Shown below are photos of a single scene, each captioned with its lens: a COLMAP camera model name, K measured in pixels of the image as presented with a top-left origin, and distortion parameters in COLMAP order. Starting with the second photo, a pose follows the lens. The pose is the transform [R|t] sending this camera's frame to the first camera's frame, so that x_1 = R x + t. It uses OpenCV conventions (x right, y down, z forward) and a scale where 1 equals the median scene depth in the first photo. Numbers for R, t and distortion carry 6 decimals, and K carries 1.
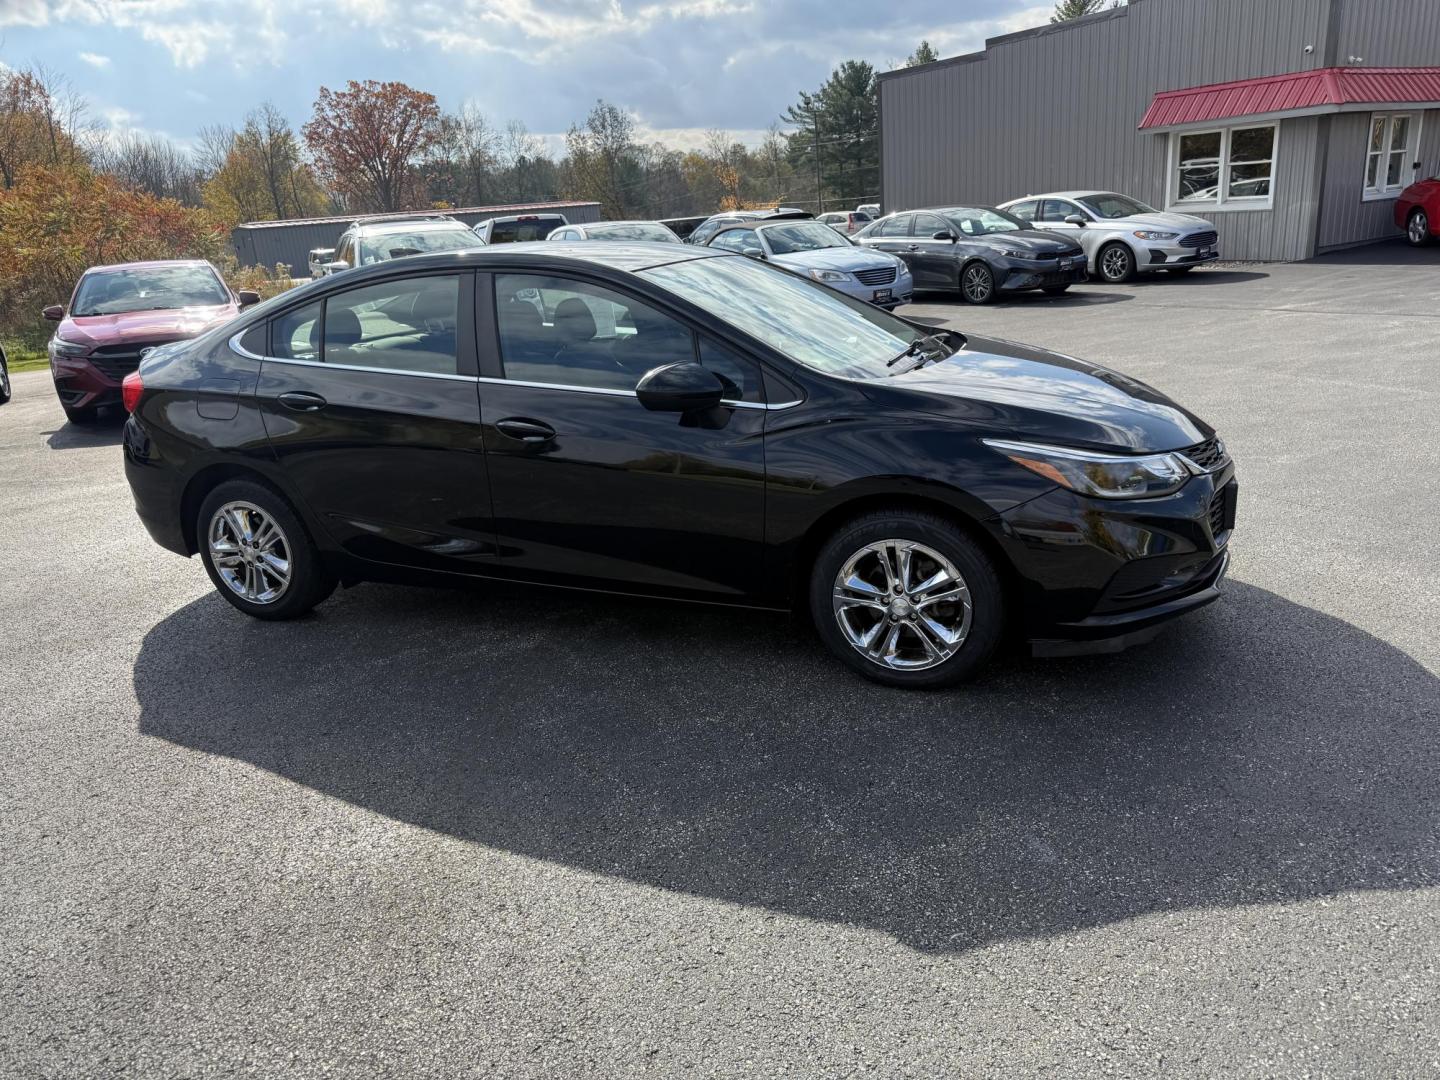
lens RADIAL K [[1039.4, 0, 733.8], [0, 1039.4, 533.6], [0, 0, 1]] dist [0.016722, -0.031317]
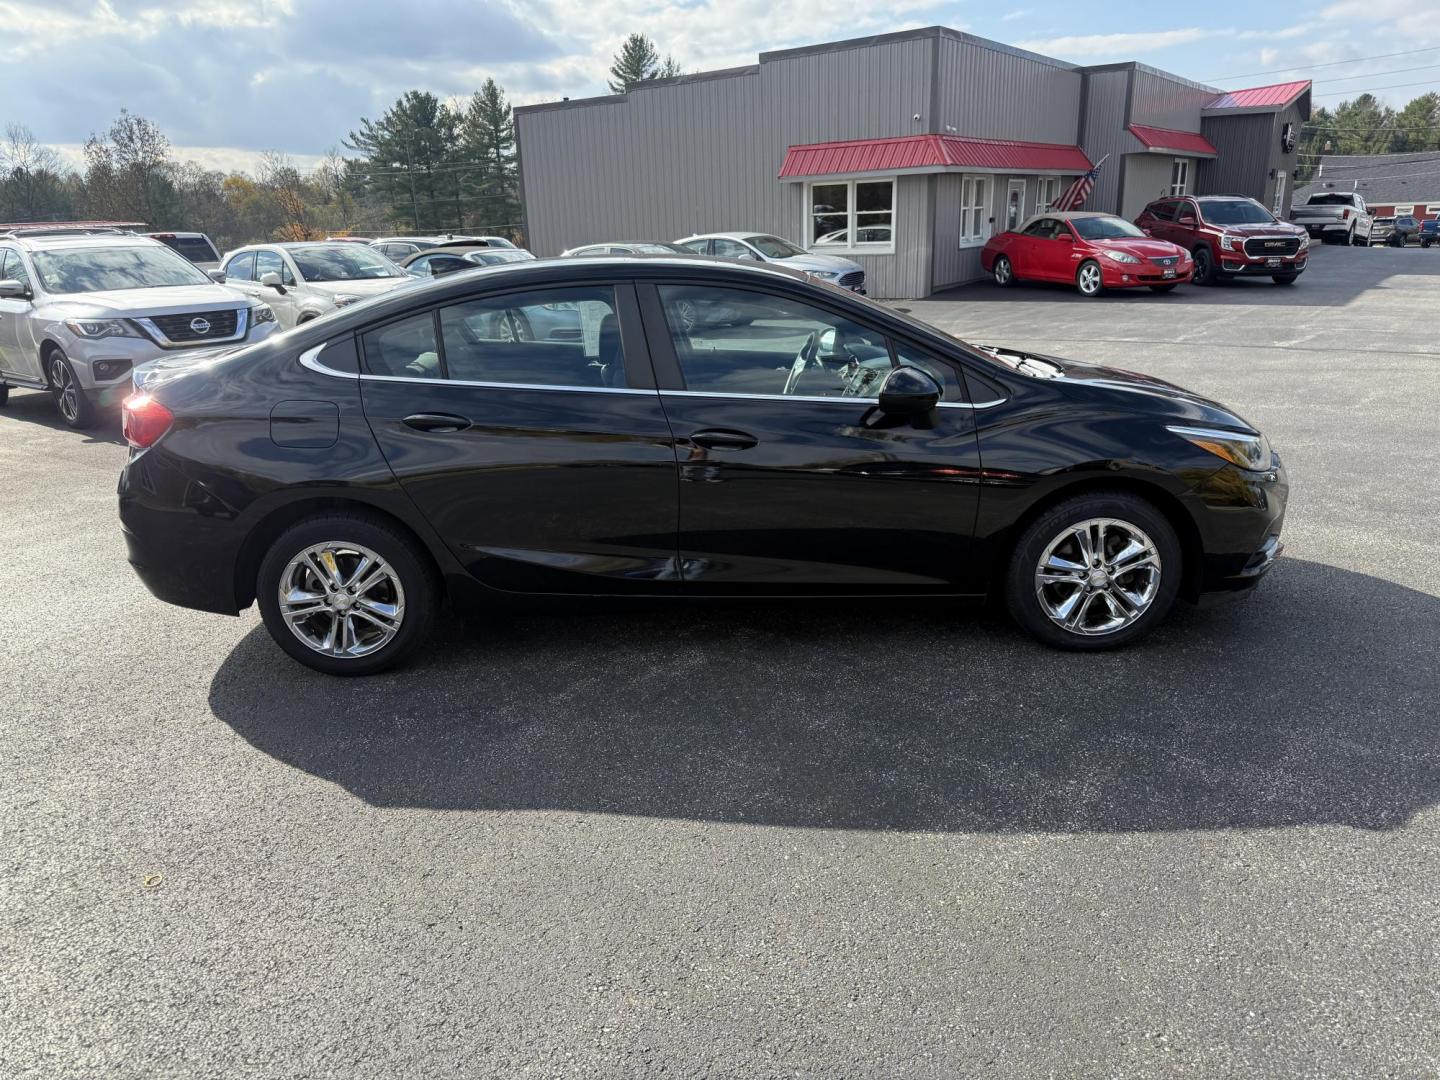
lens RADIAL K [[1039.4, 0, 733.8], [0, 1039.4, 533.6], [0, 0, 1]] dist [0.016722, -0.031317]
pose [[0.919693, -0.072579, 0.385871, -0.114829], [0.085001, 0.996265, -0.015204, 0.001081], [-0.383326, 0.046783, 0.922427, 0.017792]]
